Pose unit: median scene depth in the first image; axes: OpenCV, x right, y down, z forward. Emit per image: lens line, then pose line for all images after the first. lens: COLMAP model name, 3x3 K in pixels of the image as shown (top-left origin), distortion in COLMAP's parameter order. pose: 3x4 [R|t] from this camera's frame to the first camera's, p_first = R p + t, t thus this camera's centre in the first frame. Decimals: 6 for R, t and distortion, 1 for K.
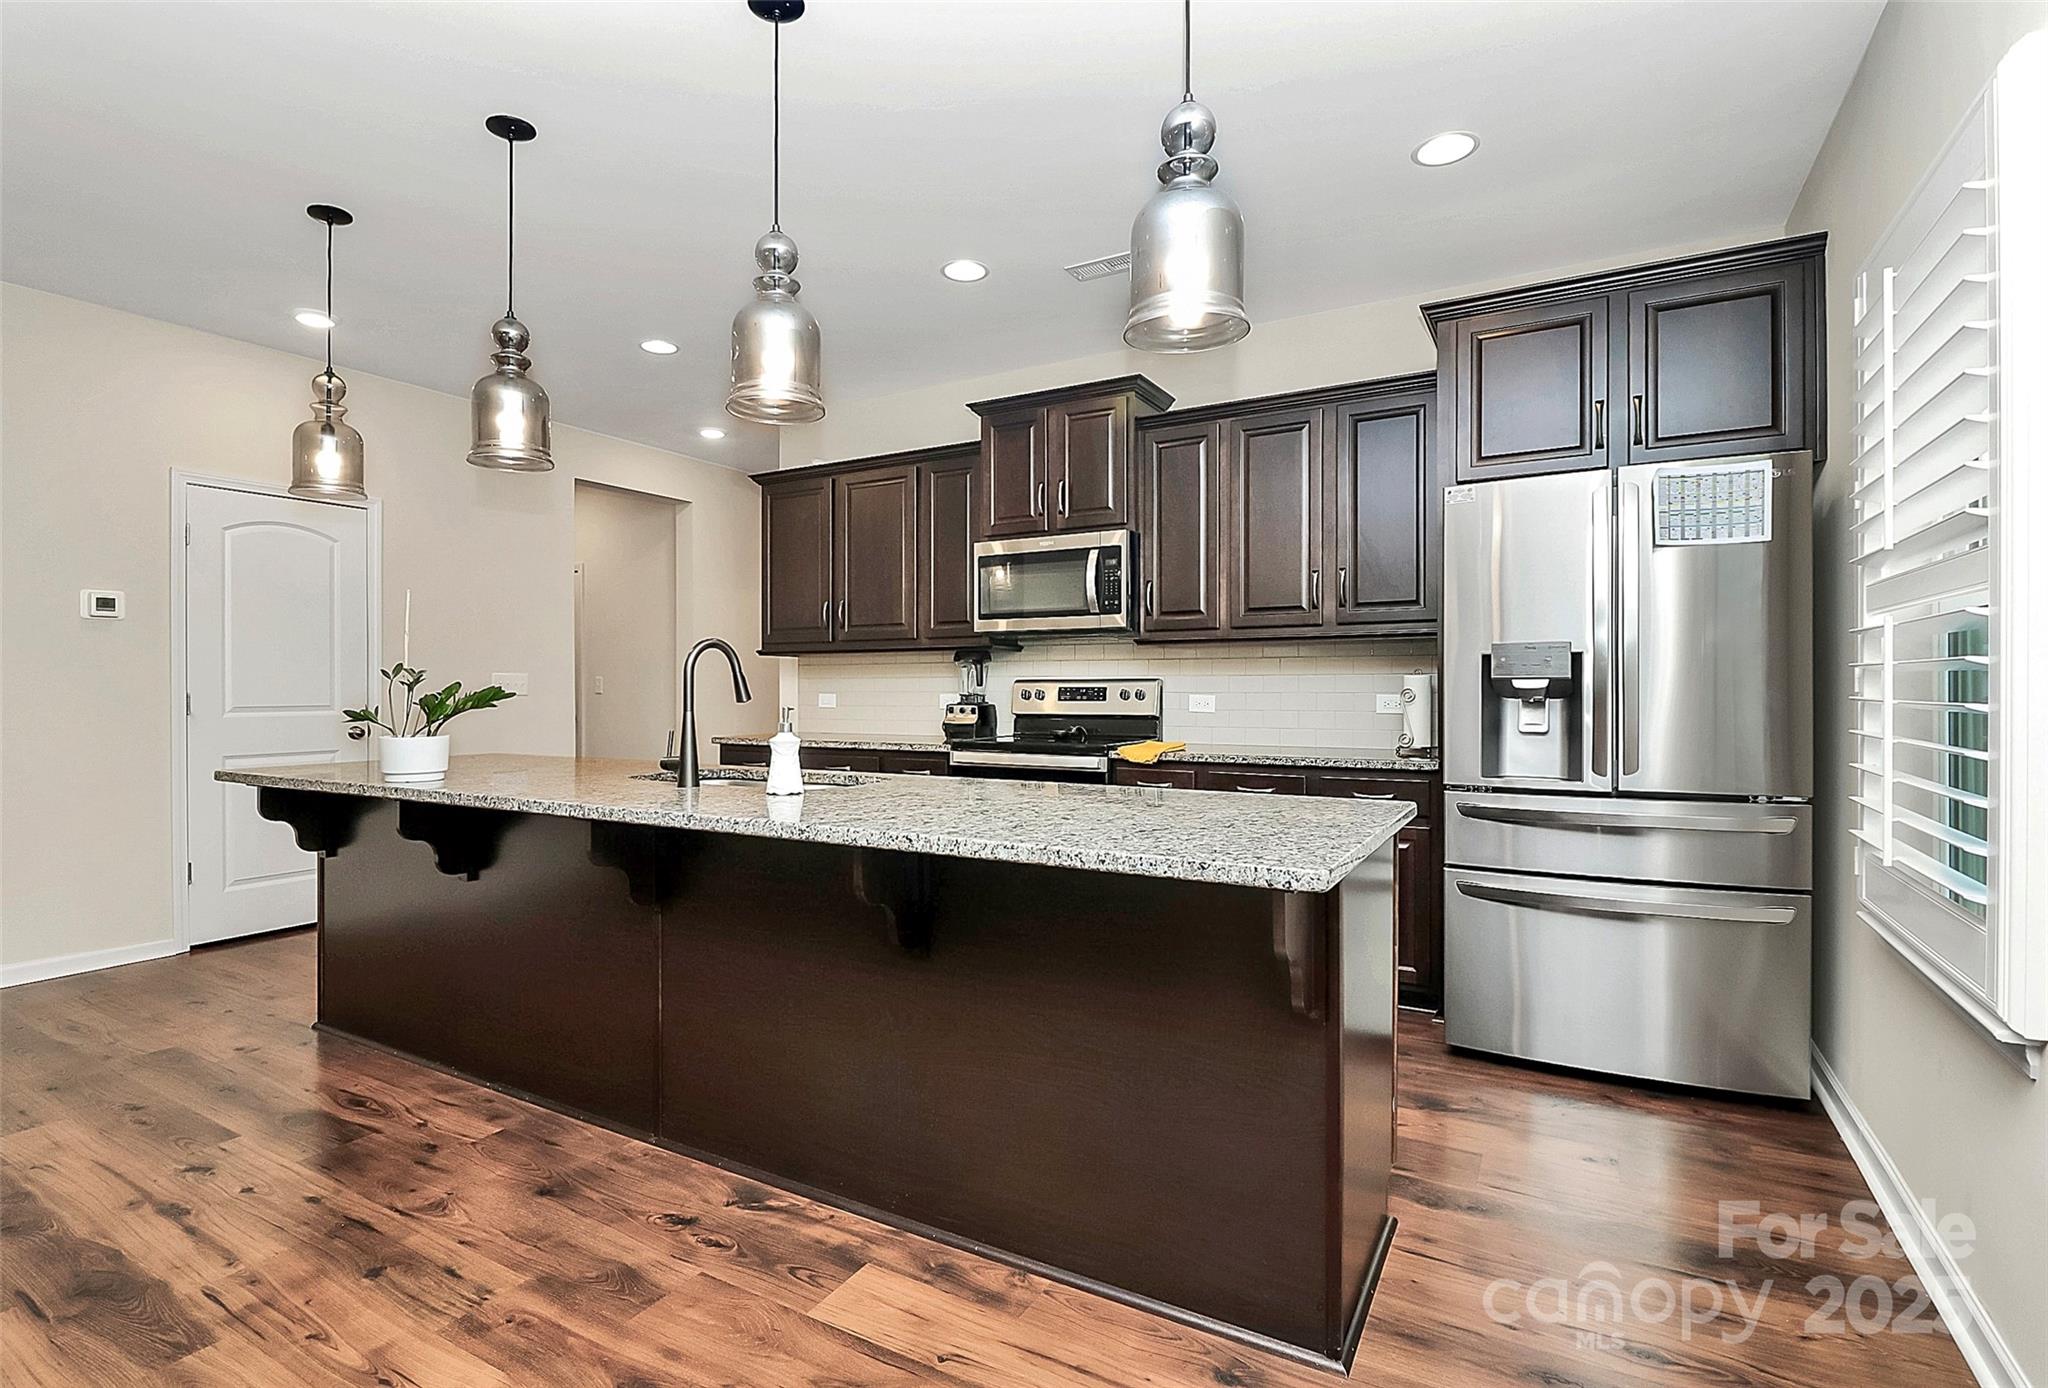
lens RADIAL K [[977.5, 0, 987.7], [0, 977.5, 698.2], [0, 0, 1]] dist [0.001288, -0.008411]
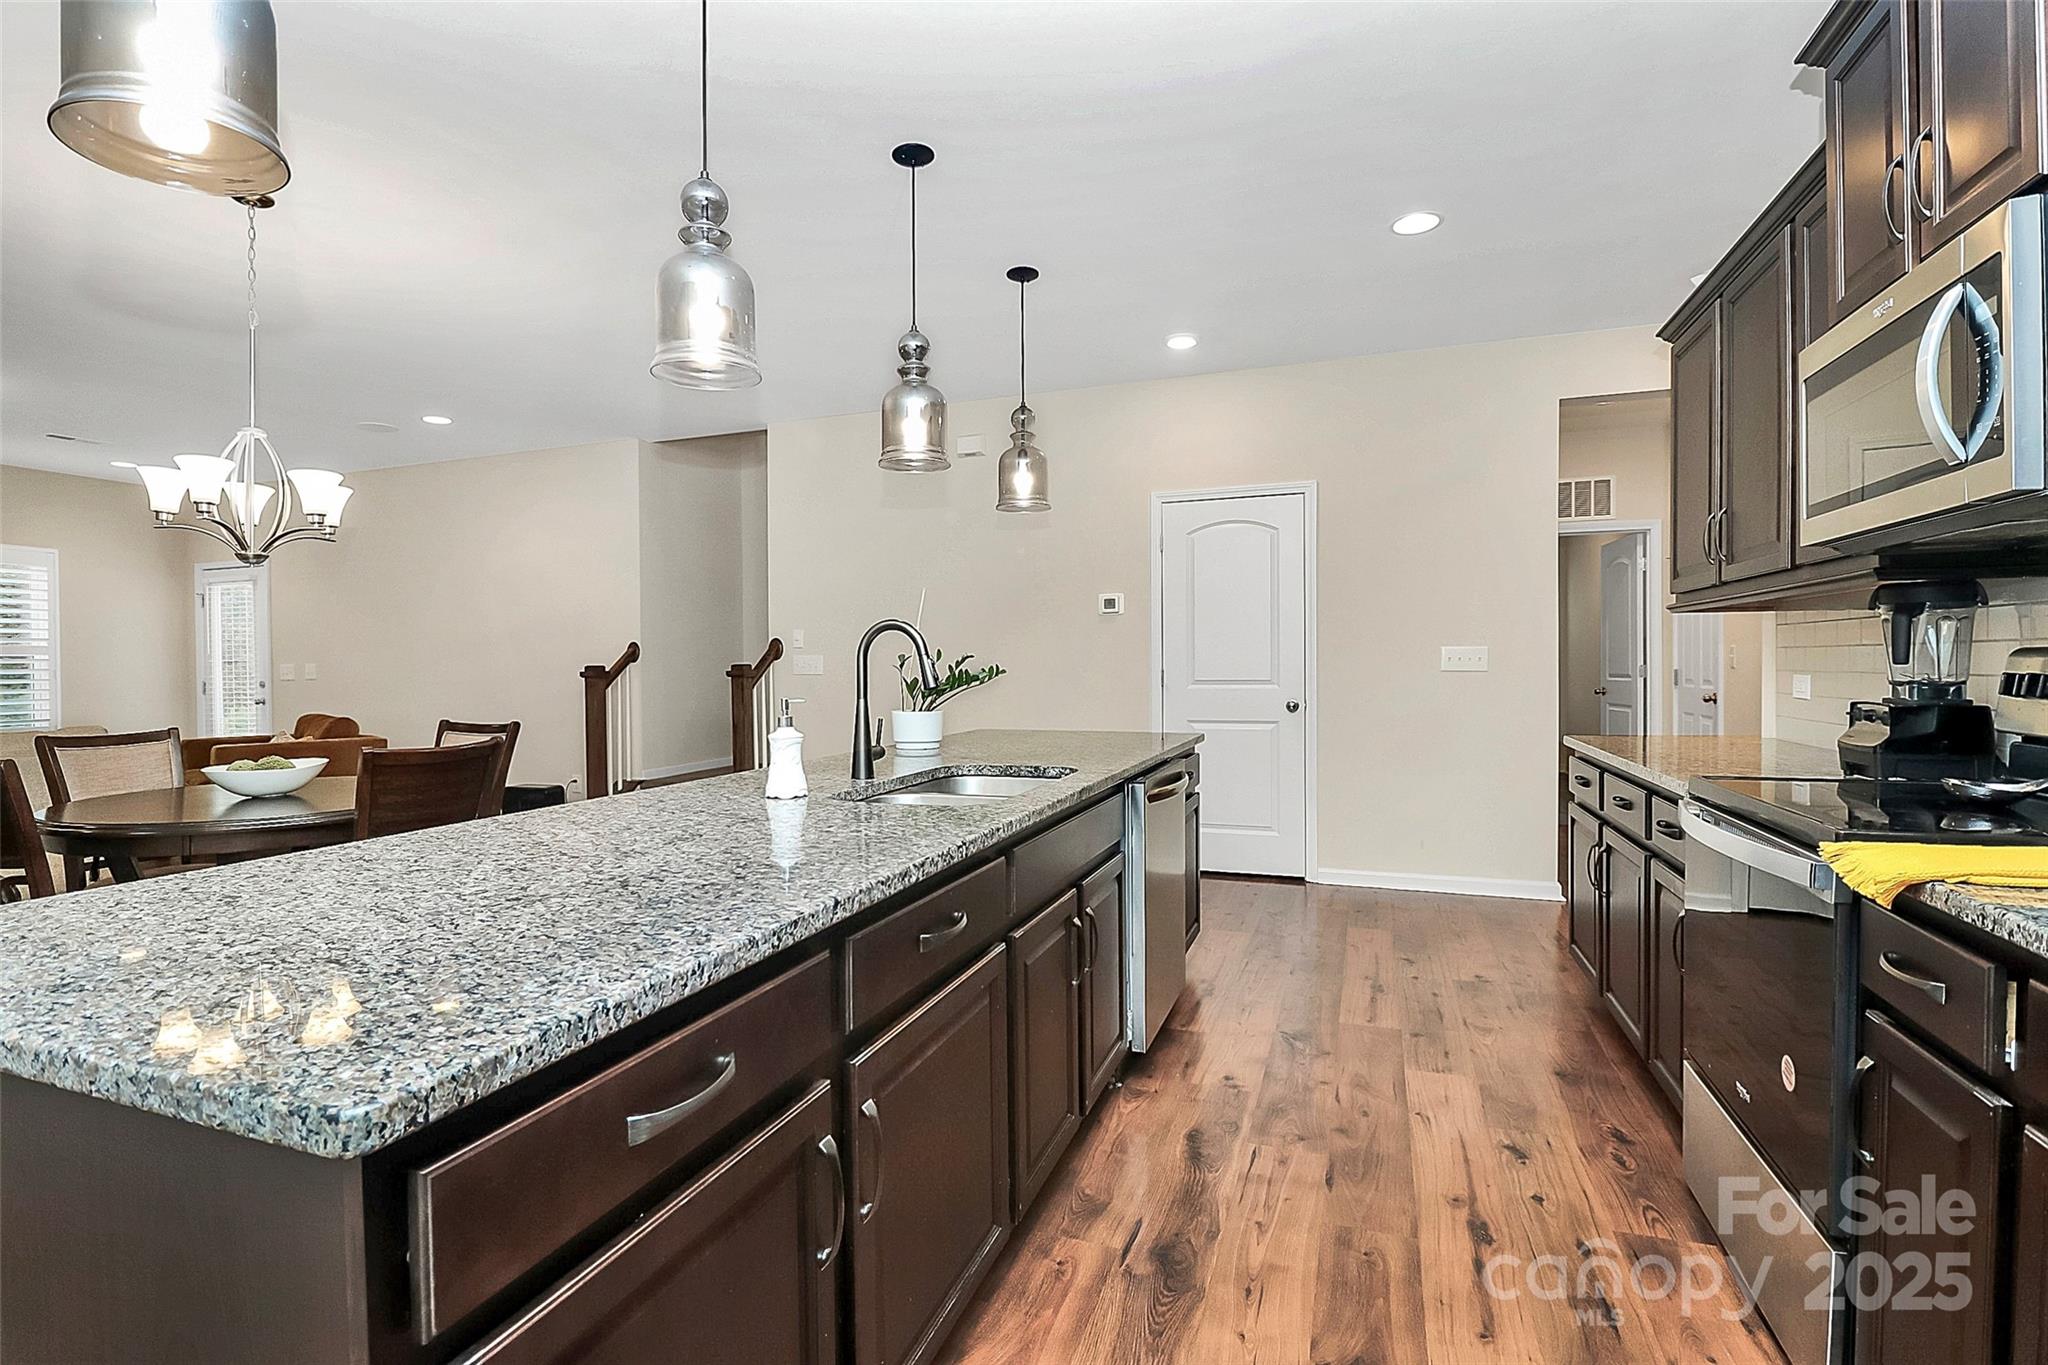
lens RADIAL K [[977.5, 0, 1014.0], [0, 977.5, 675.7], [0, 0, 1]] dist [0.001288, -0.008411]
pose [[0.192940, 0.012784, -0.981127, 0.393467], [-0.003027, 0.999918, 0.012433, -0.013102], [0.981206, 0.000571, 0.192963, 0.591693]]
